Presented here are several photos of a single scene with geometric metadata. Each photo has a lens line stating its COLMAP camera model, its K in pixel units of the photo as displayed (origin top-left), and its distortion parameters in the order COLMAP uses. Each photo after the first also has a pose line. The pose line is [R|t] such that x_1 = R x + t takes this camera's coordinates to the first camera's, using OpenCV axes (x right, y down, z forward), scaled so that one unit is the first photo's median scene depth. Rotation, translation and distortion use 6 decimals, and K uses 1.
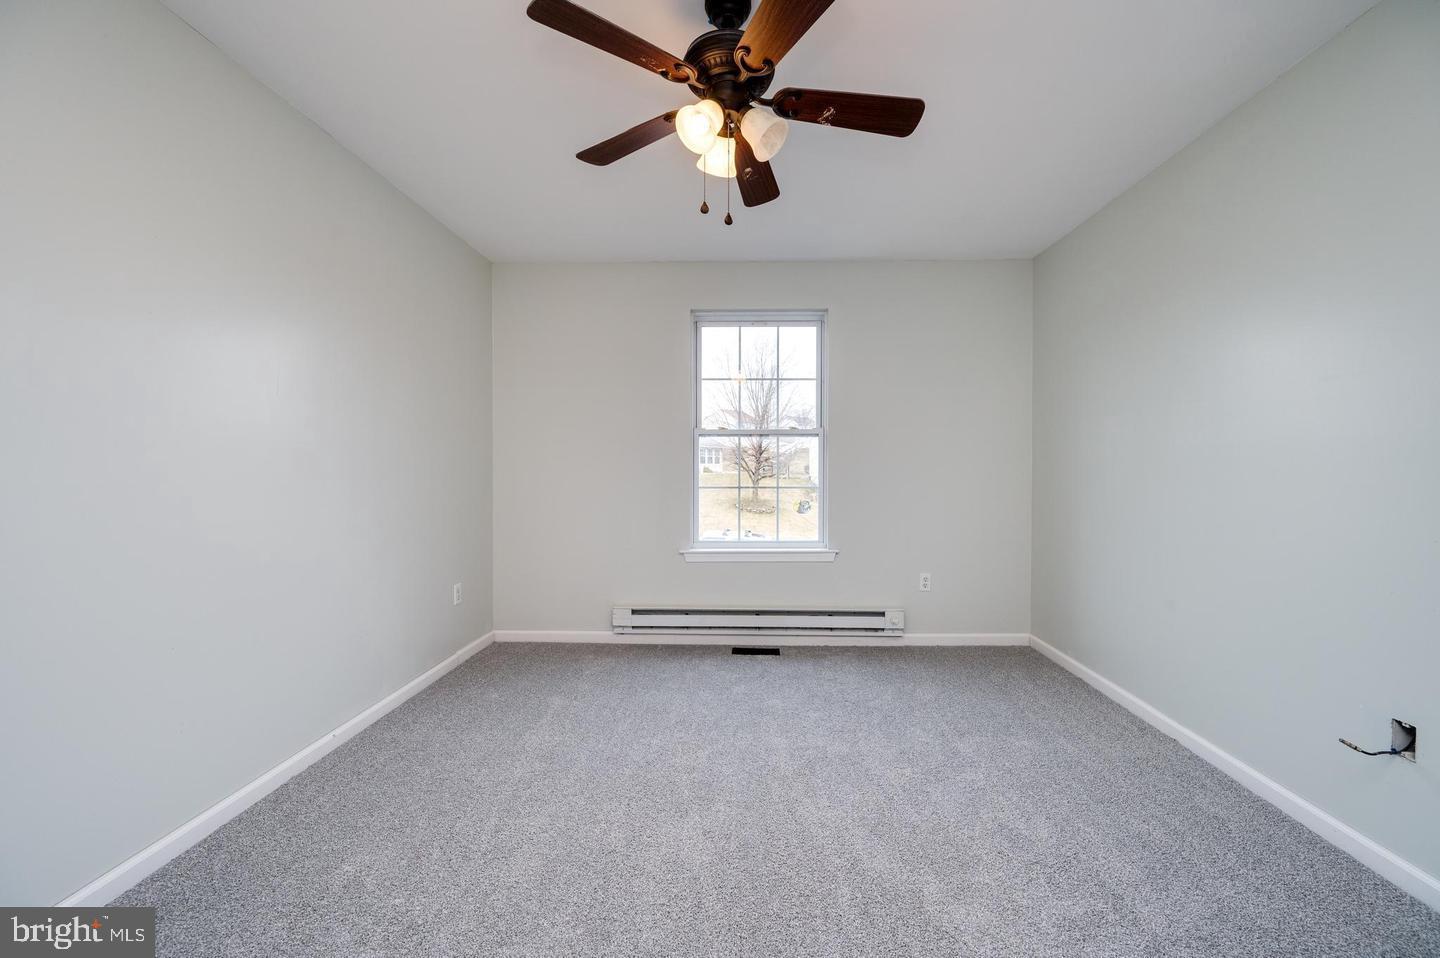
lens RADIAL K [[562.7, 0, 727.4], [0, 562.7, 474.2], [0, 0, 1]] dist [0.000834, 0.000047]
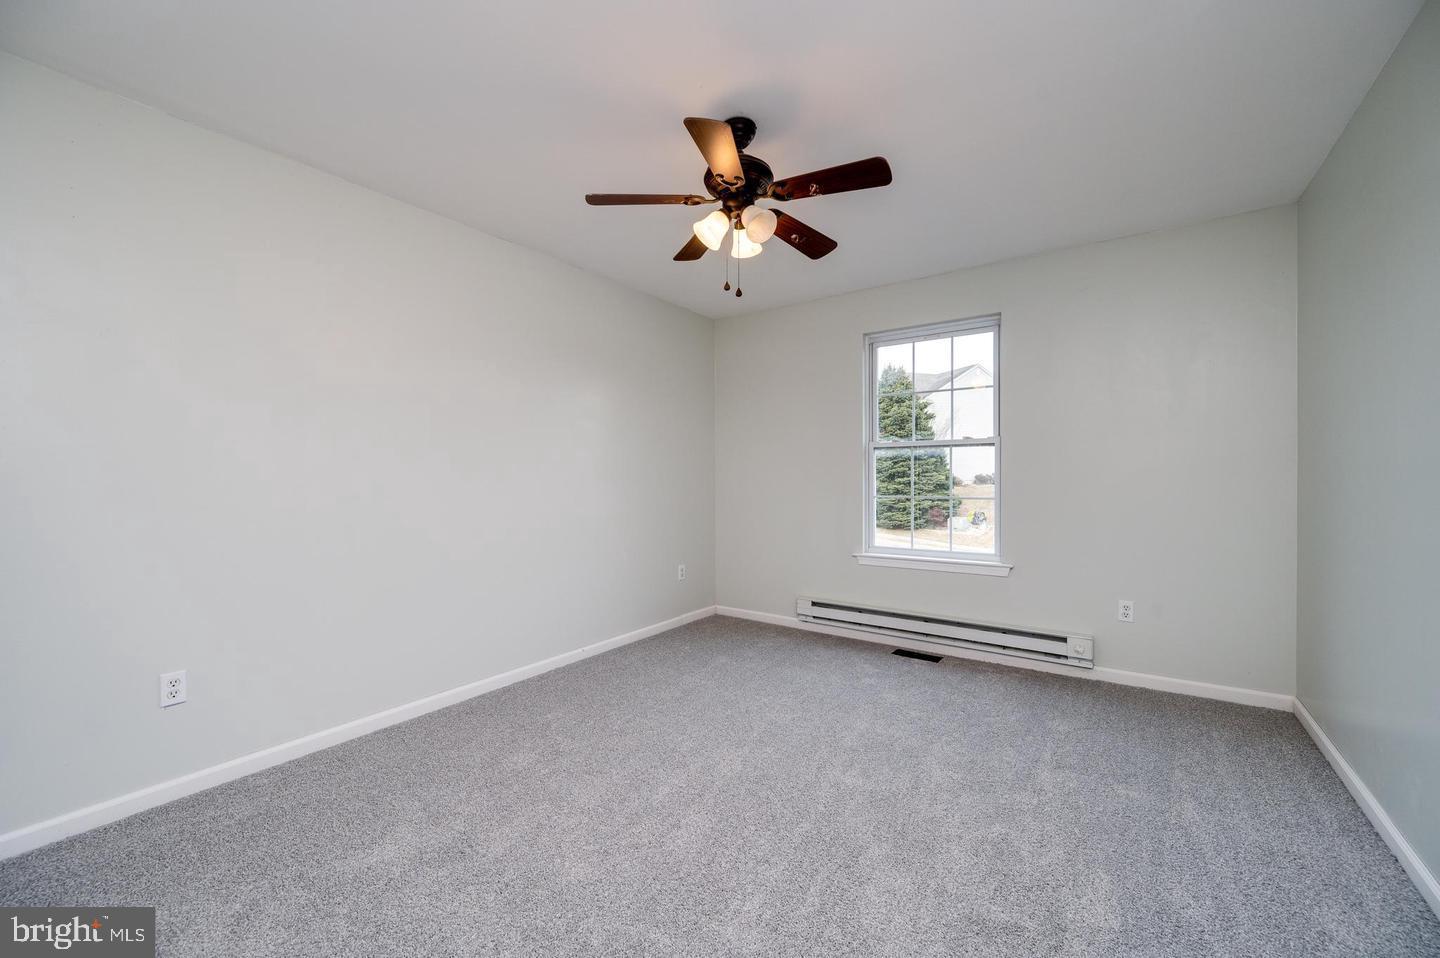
lens RADIAL K [[588.5, 0, 765.1], [0, 588.5, 483.3], [0, 0, 1]] dist [-0.000144, 0.000084]
pose [[0.834819, 0.004548, -0.550505, 0.402466], [-0.002952, 0.999988, 0.003785, -0.005600], [0.550516, -0.001534, 0.834823, -0.057994]]
